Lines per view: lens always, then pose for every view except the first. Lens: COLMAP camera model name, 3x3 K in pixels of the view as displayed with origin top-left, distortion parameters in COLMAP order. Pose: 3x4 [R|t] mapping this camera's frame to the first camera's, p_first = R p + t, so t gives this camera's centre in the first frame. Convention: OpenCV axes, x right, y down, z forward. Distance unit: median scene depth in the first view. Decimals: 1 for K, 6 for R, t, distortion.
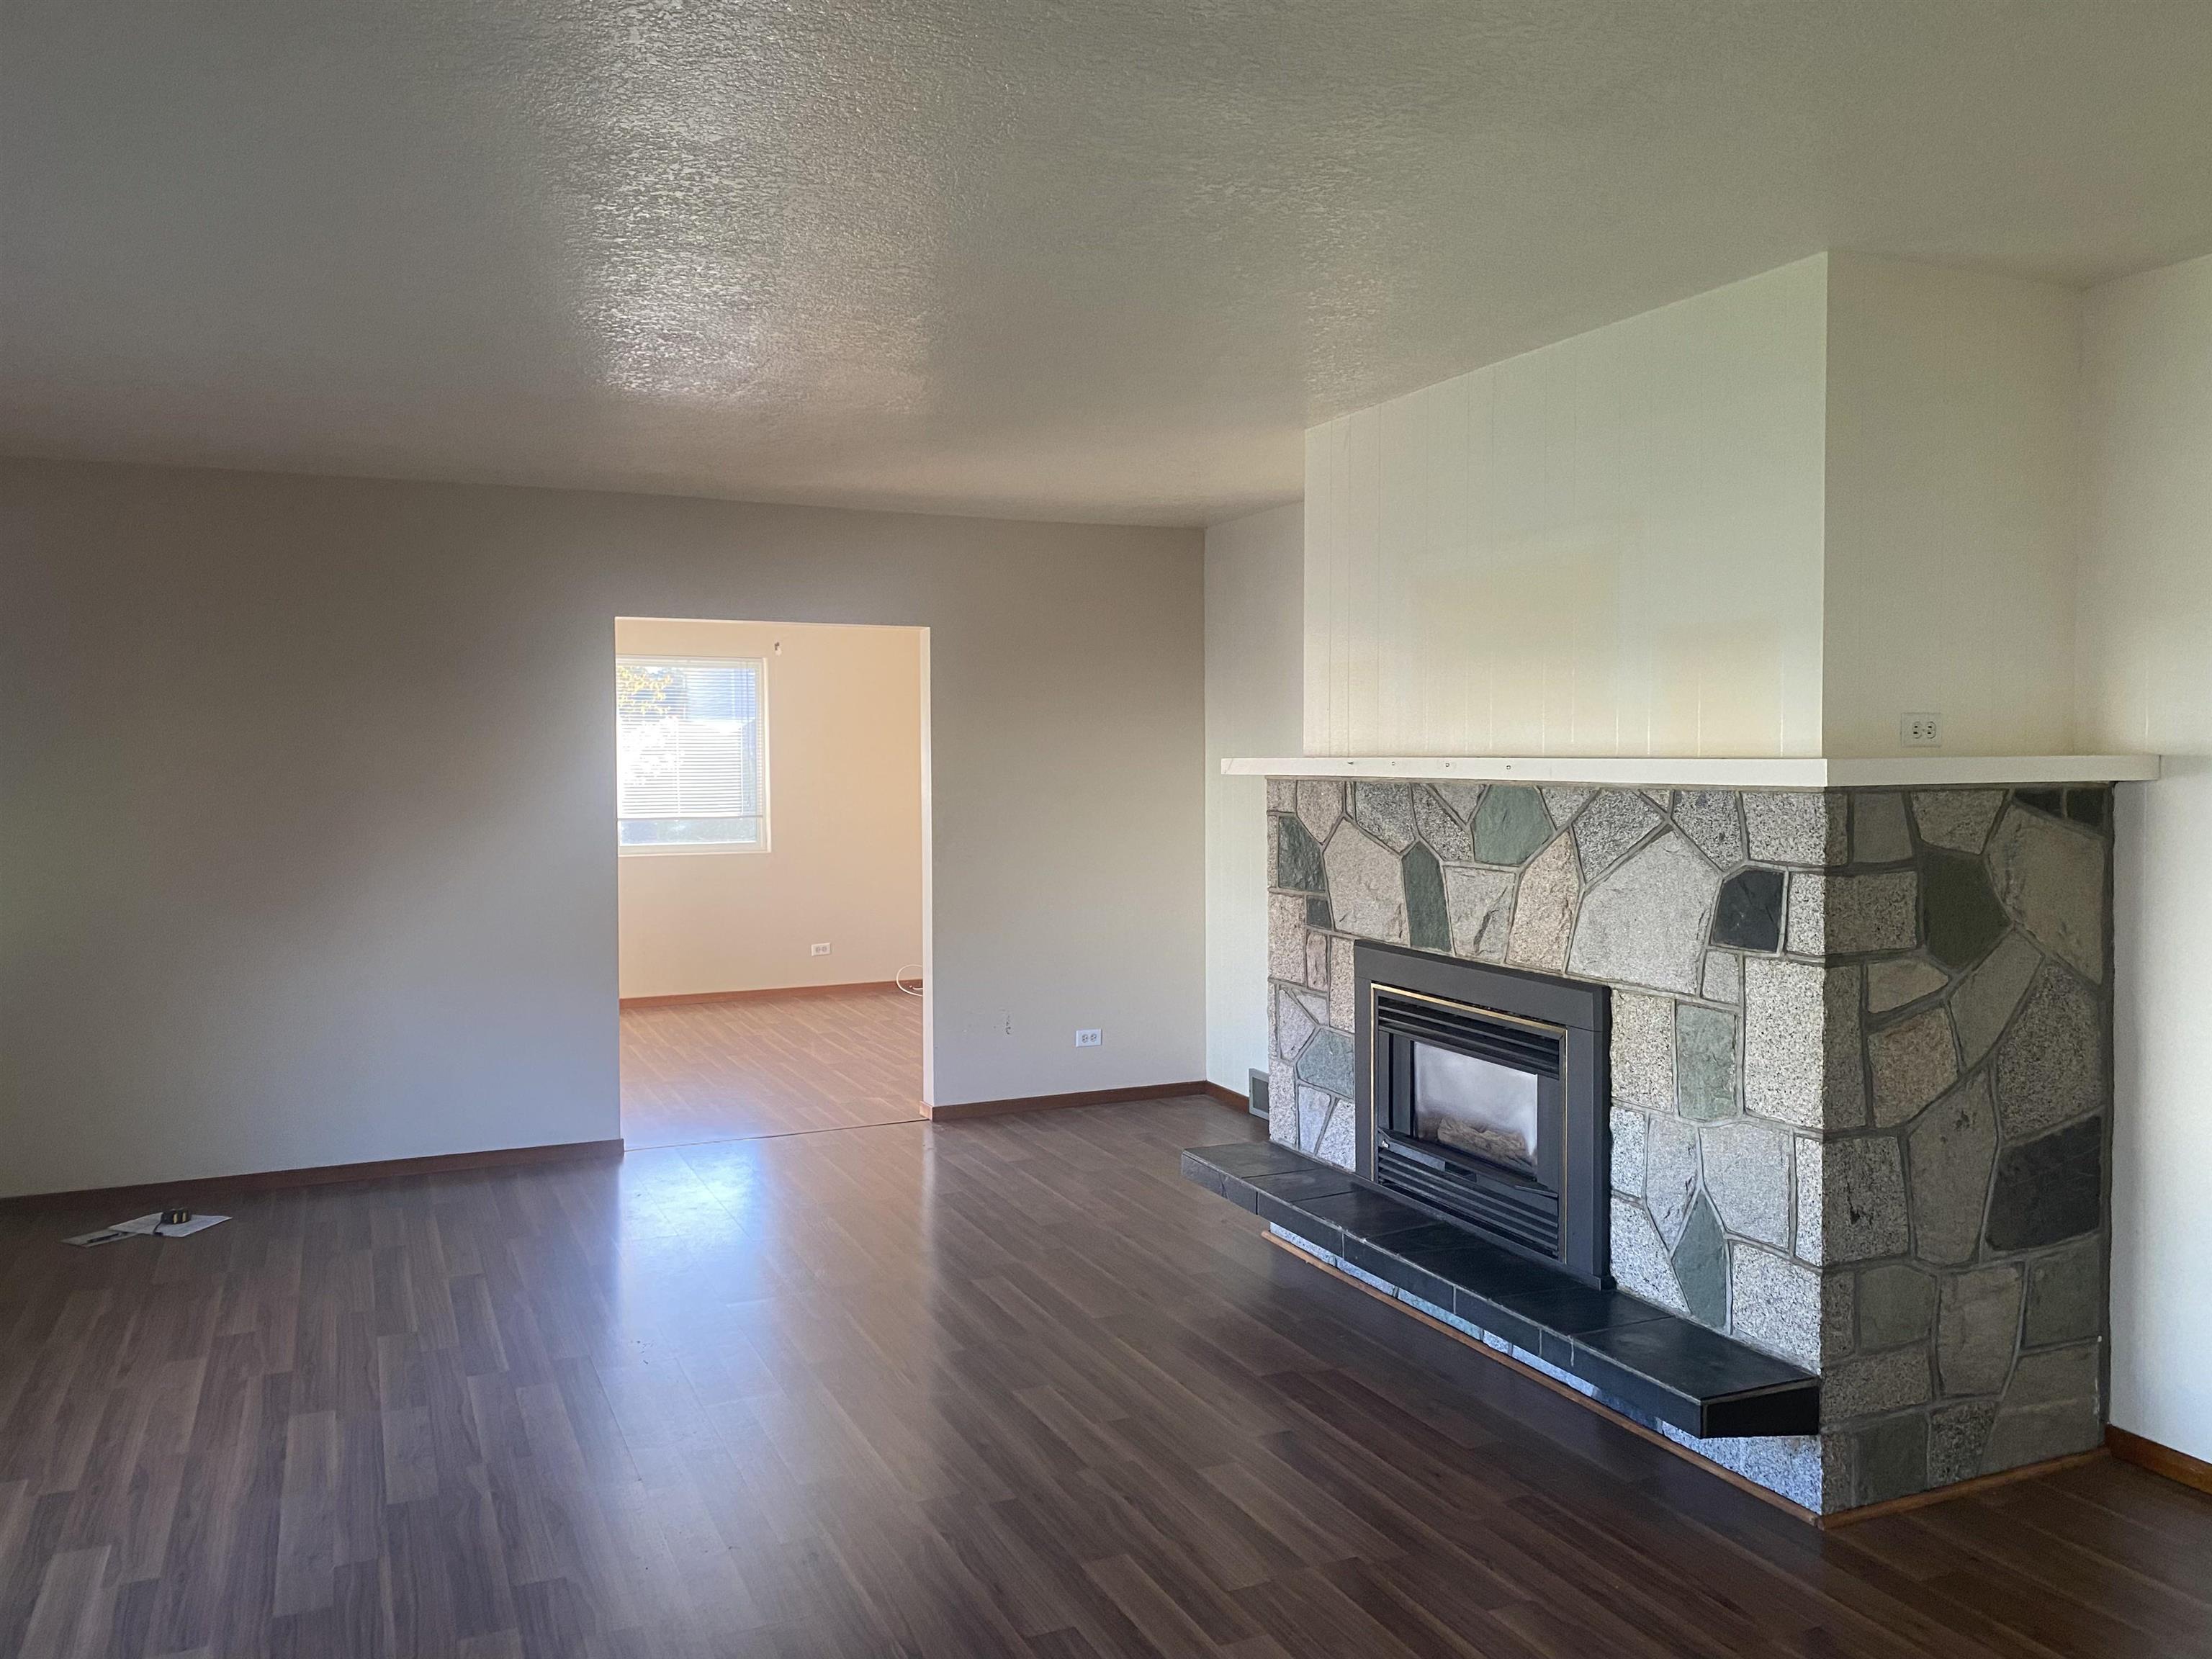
lens RADIAL K [[1678.3, 0, 1098.1], [0, 1678.3, 831.1], [0, 0, 1]] dist [0.059422, -0.007120]
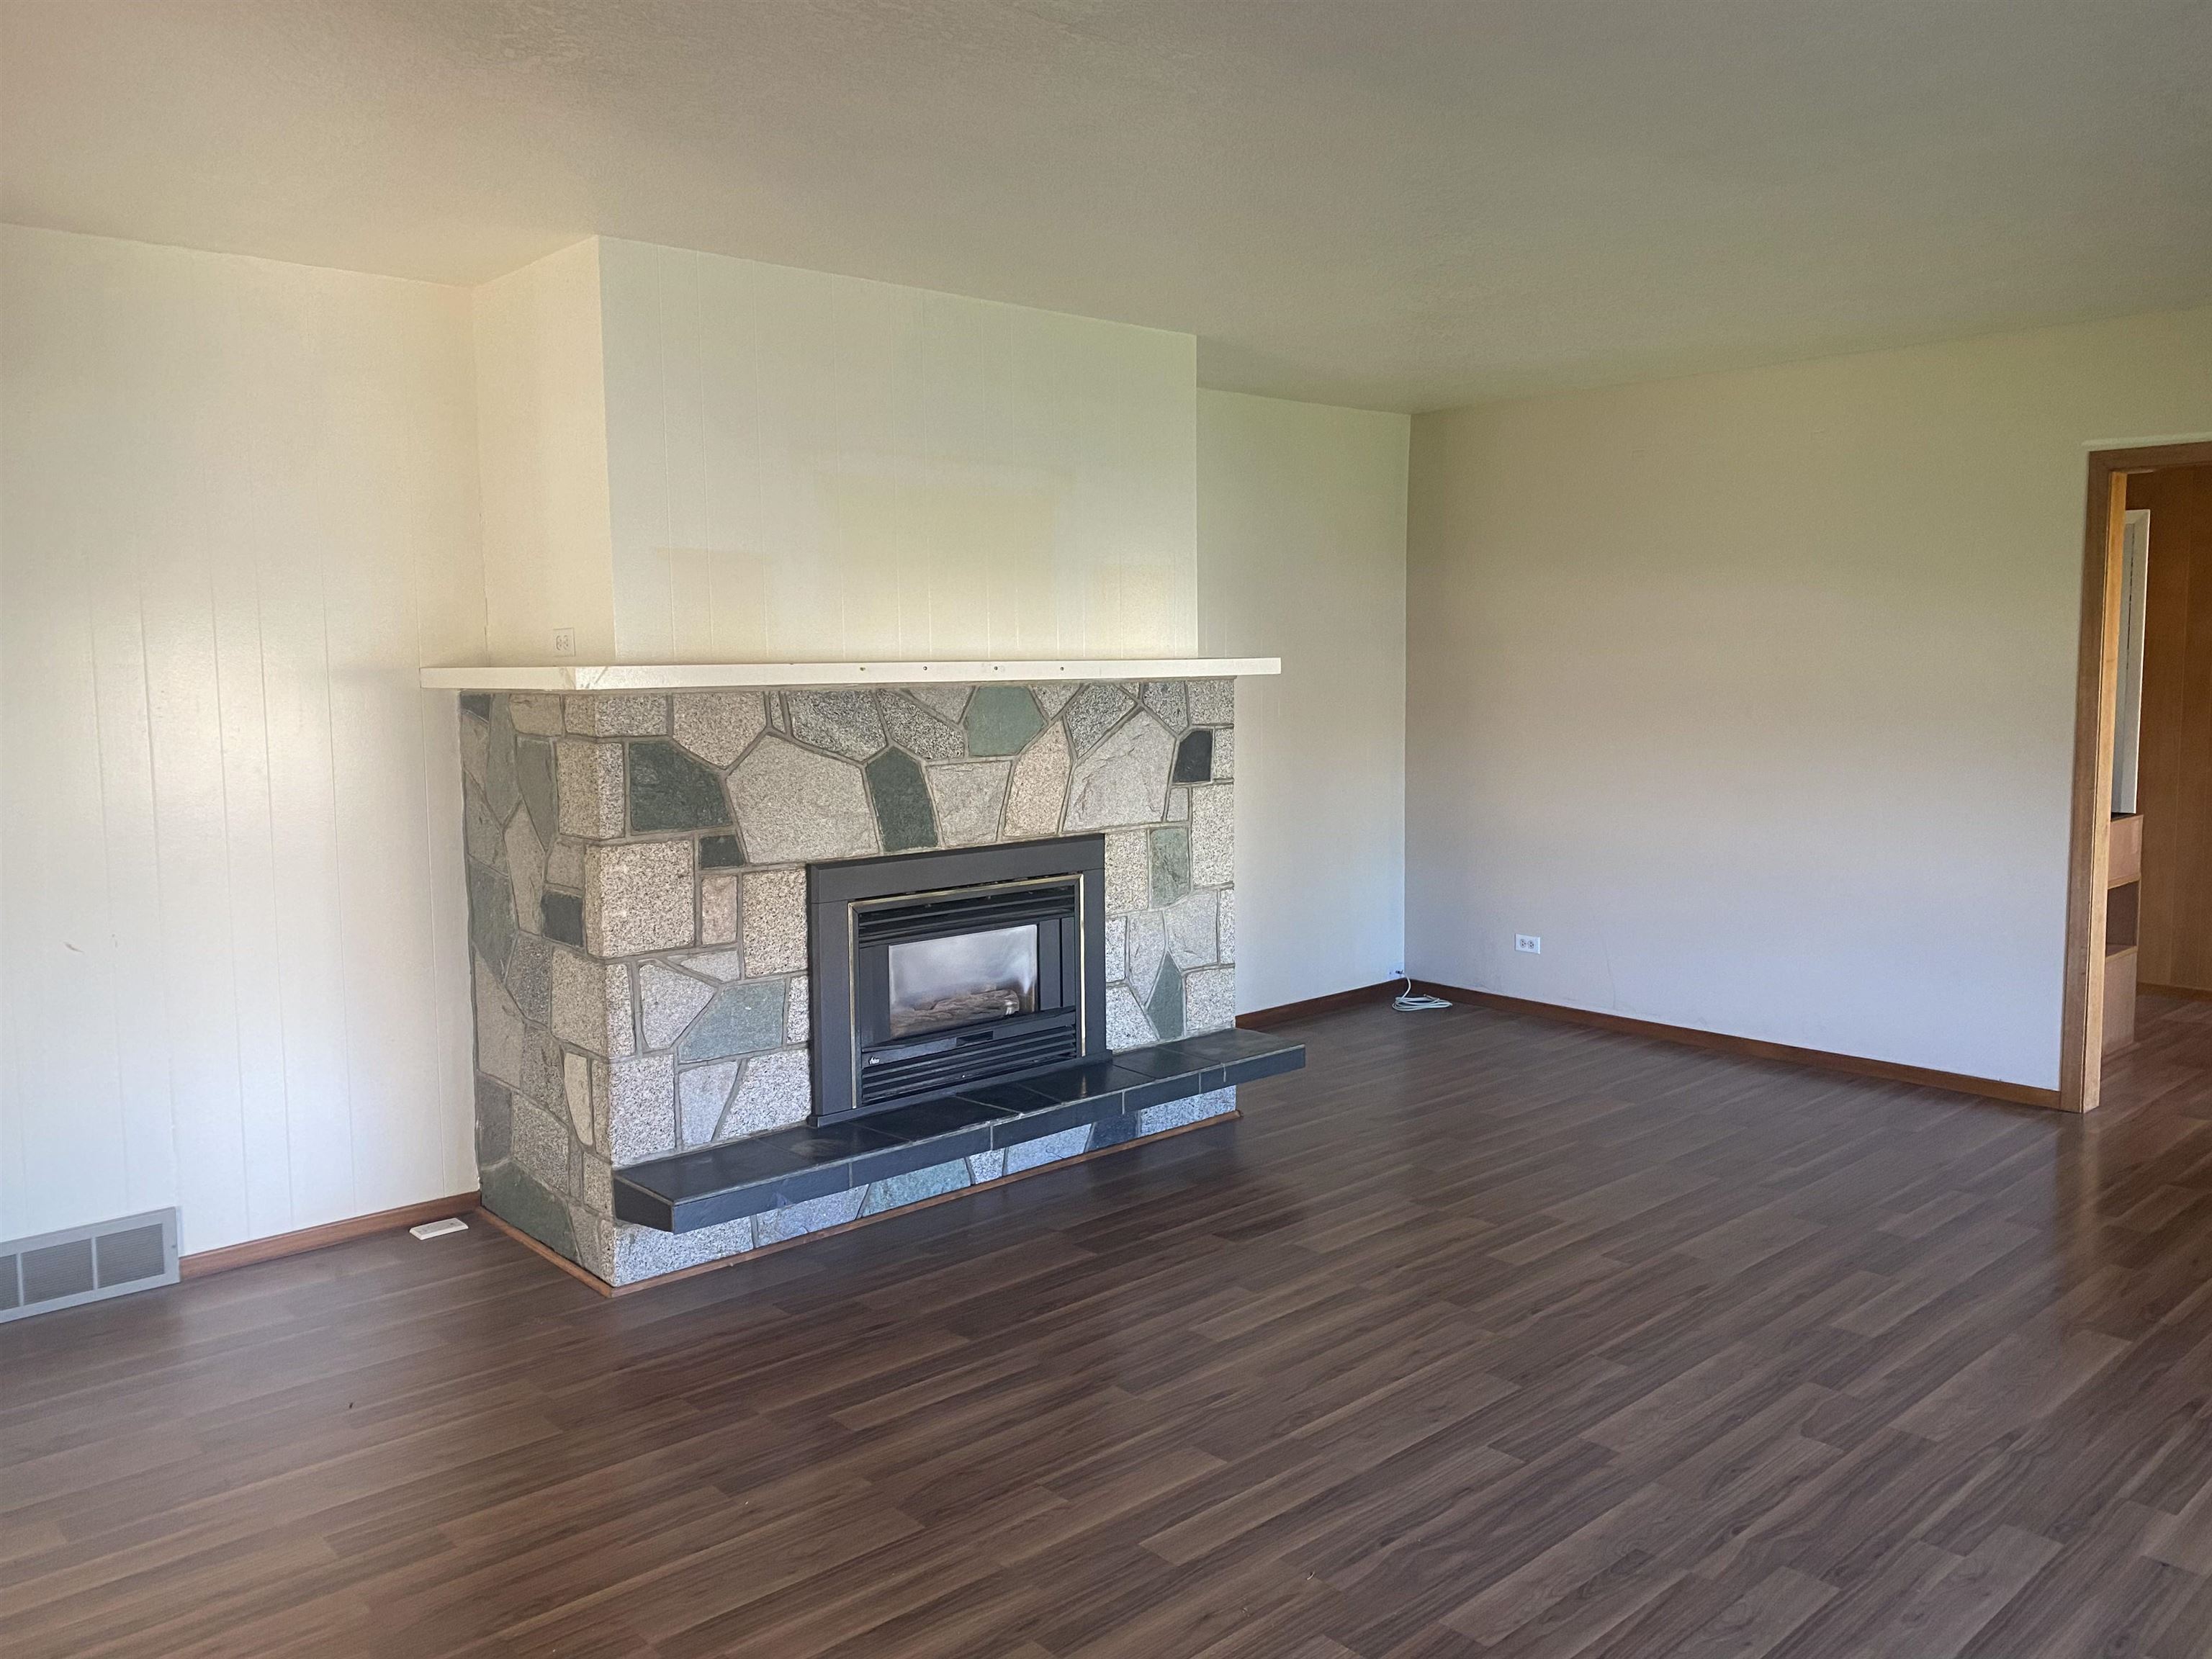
lens RADIAL K [[1678.3, 0, 1097.7], [0, 1678.3, 818.9], [0, 0, 1]] dist [0.059422, -0.007120]
pose [[-0.313413, -0.092846, 0.945067, -0.875912], [0.052480, 0.991994, 0.114860, -0.065752], [-0.948166, 0.085596, -0.306032, 1.309731]]
